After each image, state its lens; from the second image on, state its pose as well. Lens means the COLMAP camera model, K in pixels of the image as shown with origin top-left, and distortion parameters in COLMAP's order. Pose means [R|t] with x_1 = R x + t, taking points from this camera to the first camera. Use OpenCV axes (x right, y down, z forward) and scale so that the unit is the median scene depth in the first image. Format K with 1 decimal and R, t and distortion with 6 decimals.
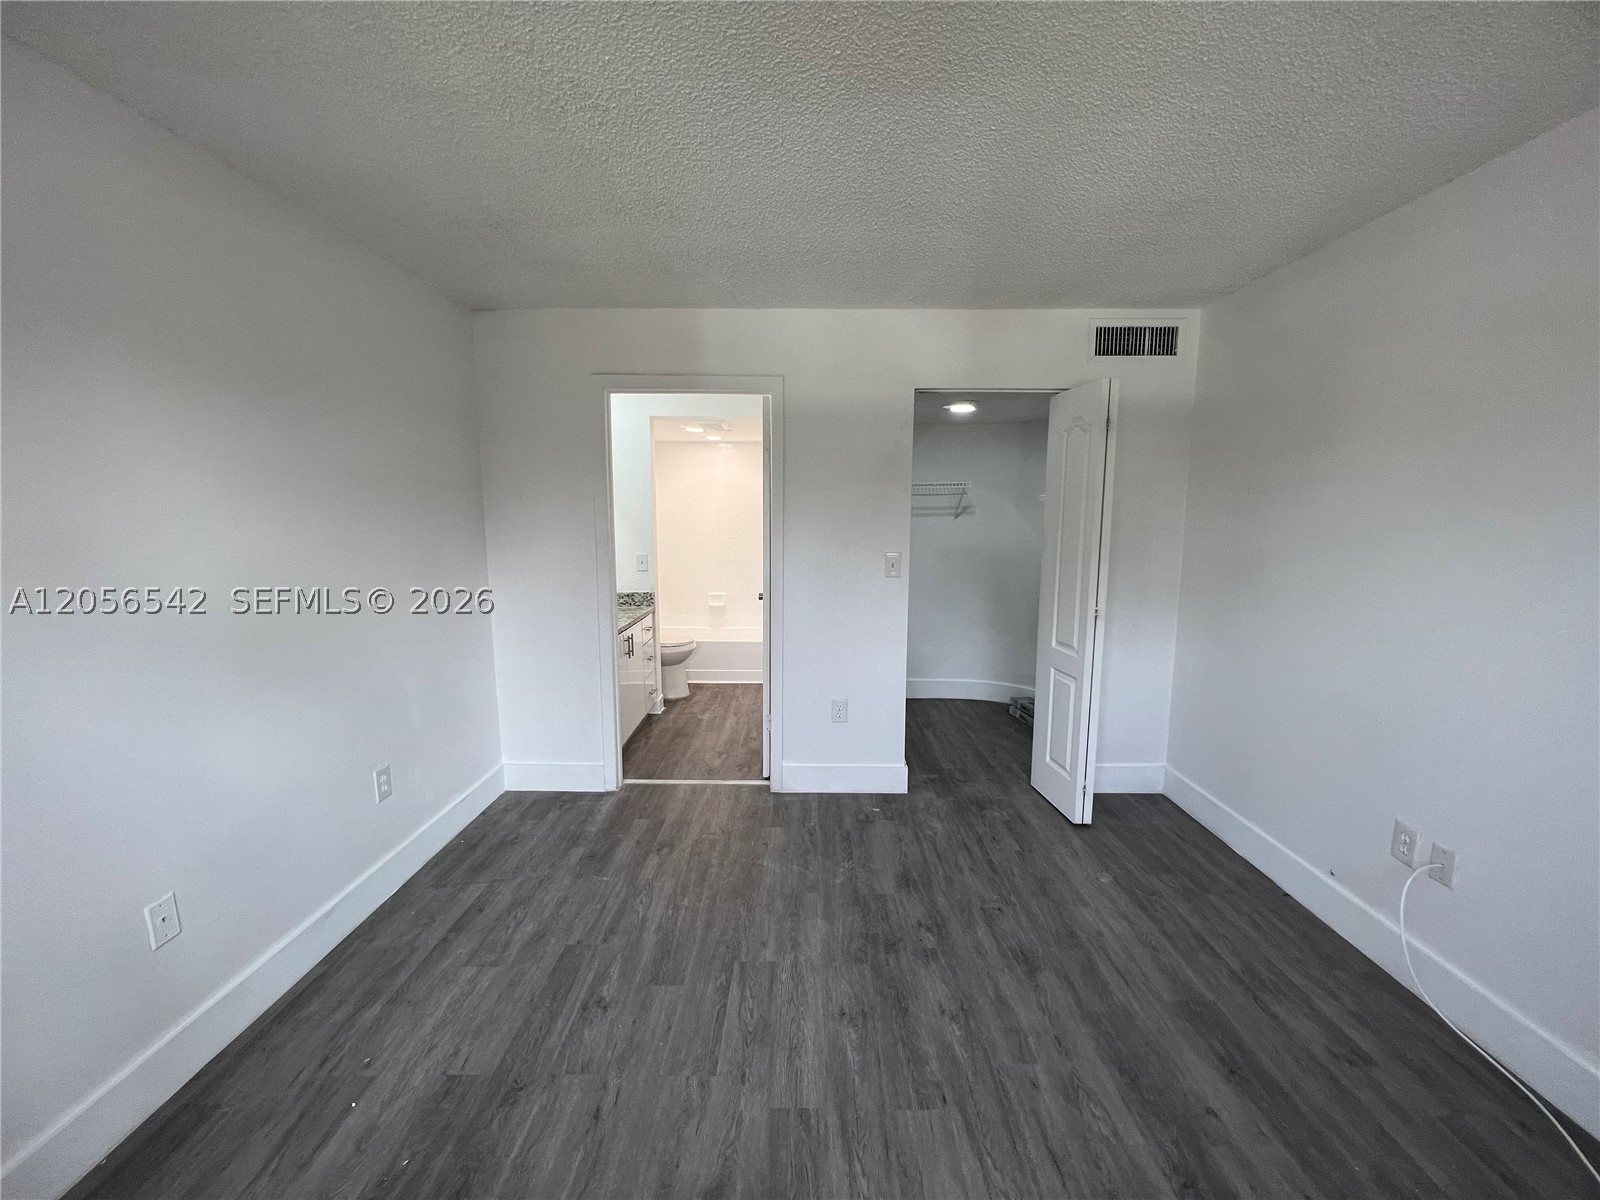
lens RADIAL K [[640.1, 0, 800.0], [0, 640.1, 600.0], [0, 0, 1]] dist [-0.002144, 0.000928]
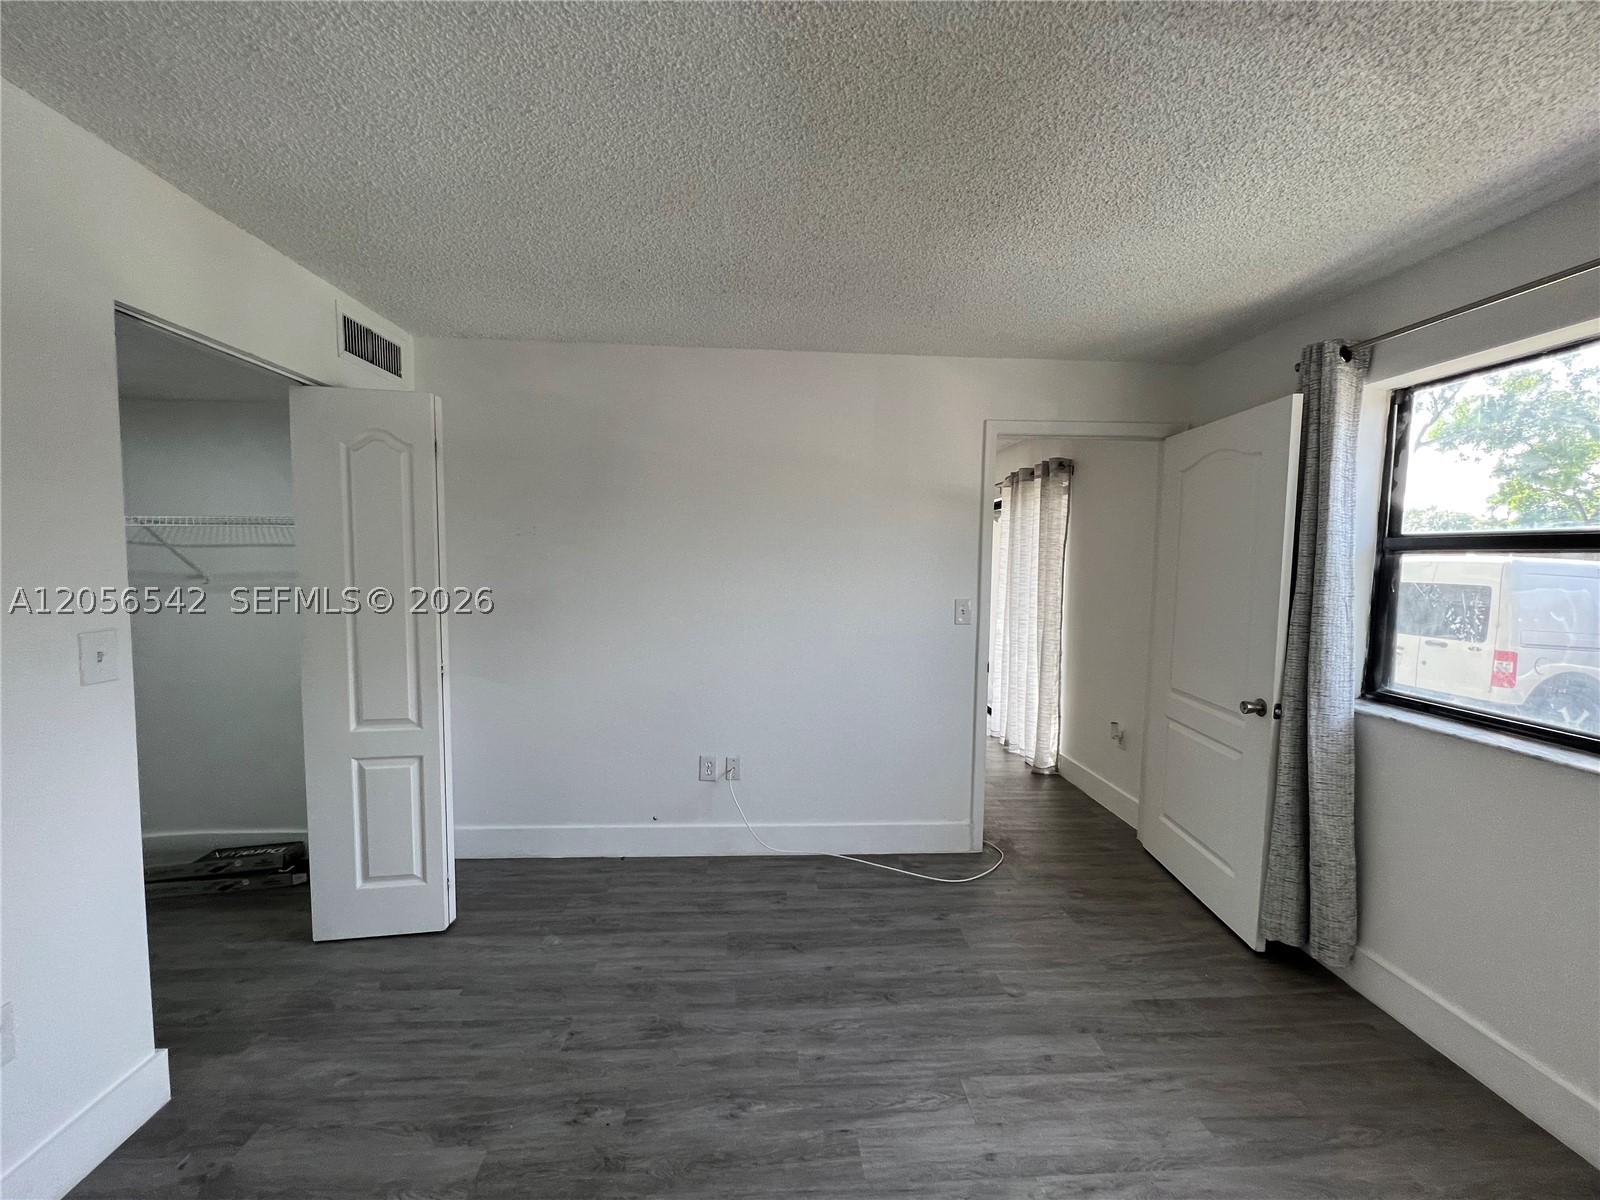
lens RADIAL K [[641.6, 0, 800.0], [0, 641.6, 600.0], [0, 0, 1]] dist [-0.003415, 0.001311]
pose [[-0.073938, -0.069387, 0.994846, -0.402576], [0.119304, 0.989797, 0.077901, -0.079699], [-0.990101, 0.124449, -0.064905, 0.573617]]
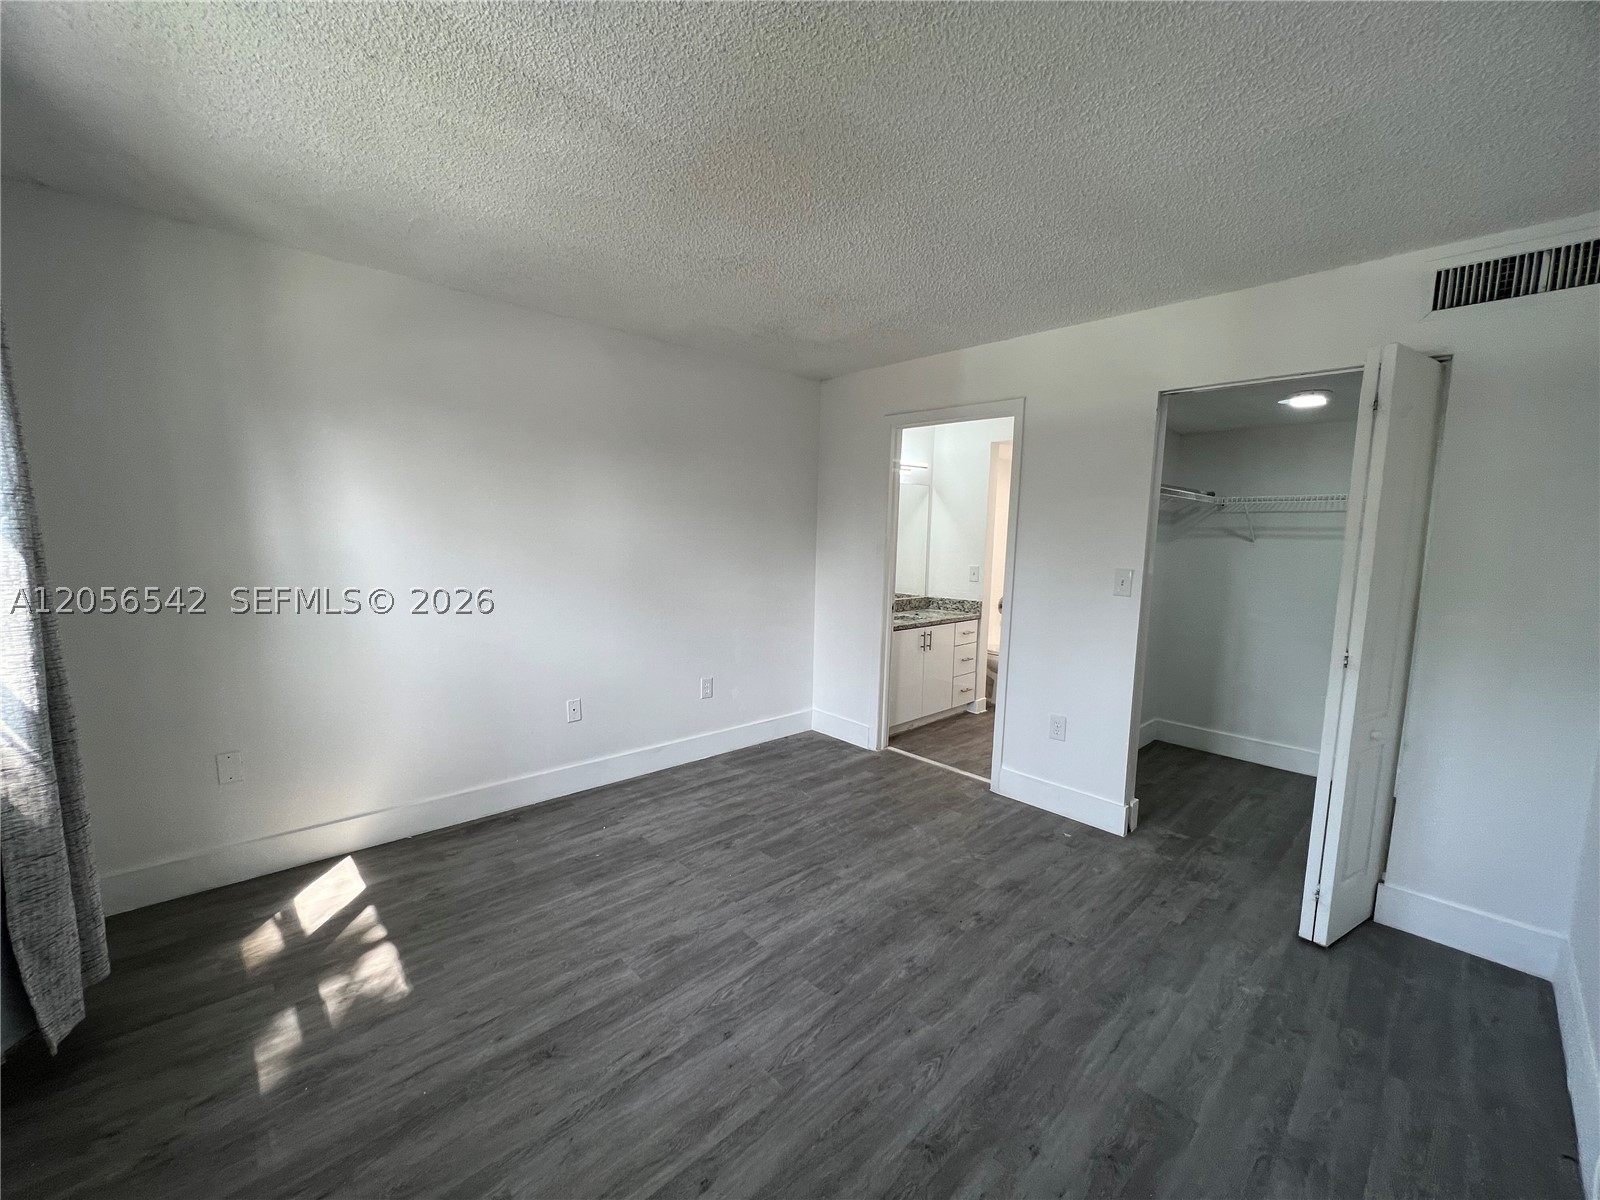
lens RADIAL K [[640.1, 0, 800.0], [0, 640.1, 600.0], [0, 0, 1]] dist [-0.002144, 0.000928]
pose [[0.692332, 0.091481, -0.715757, 0.544893], [-0.121332, 0.992567, 0.009498, 0.020231], [0.711306, 0.080268, 0.698285, 0.022961]]
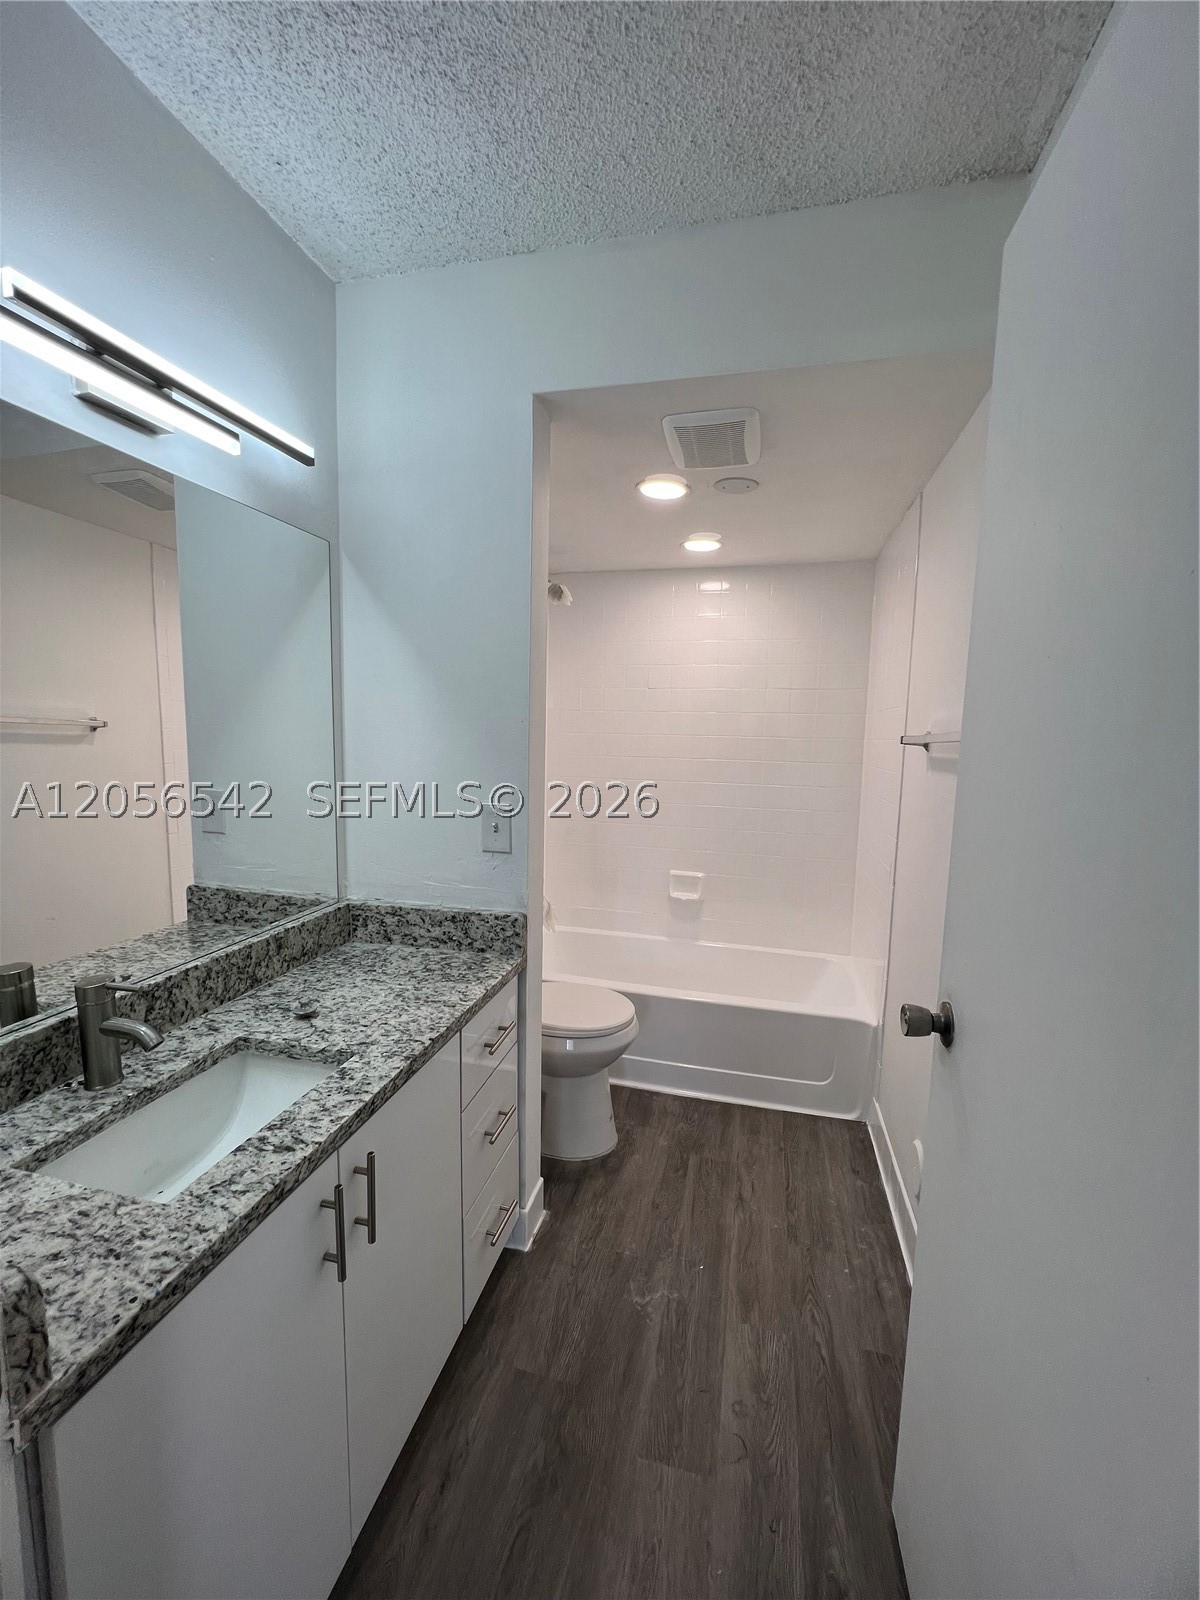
lens RADIAL K [[640.1, 0, 600.0], [0, 640.1, 800.0], [0, 0, 1]] dist [-0.002144, 0.000928]
pose [[0.972321, 0.044588, -0.229356, -0.178721], [-0.049538, 0.998646, -0.015866, -0.113591], [0.228338, 0.026789, 0.973213, 1.070154]]
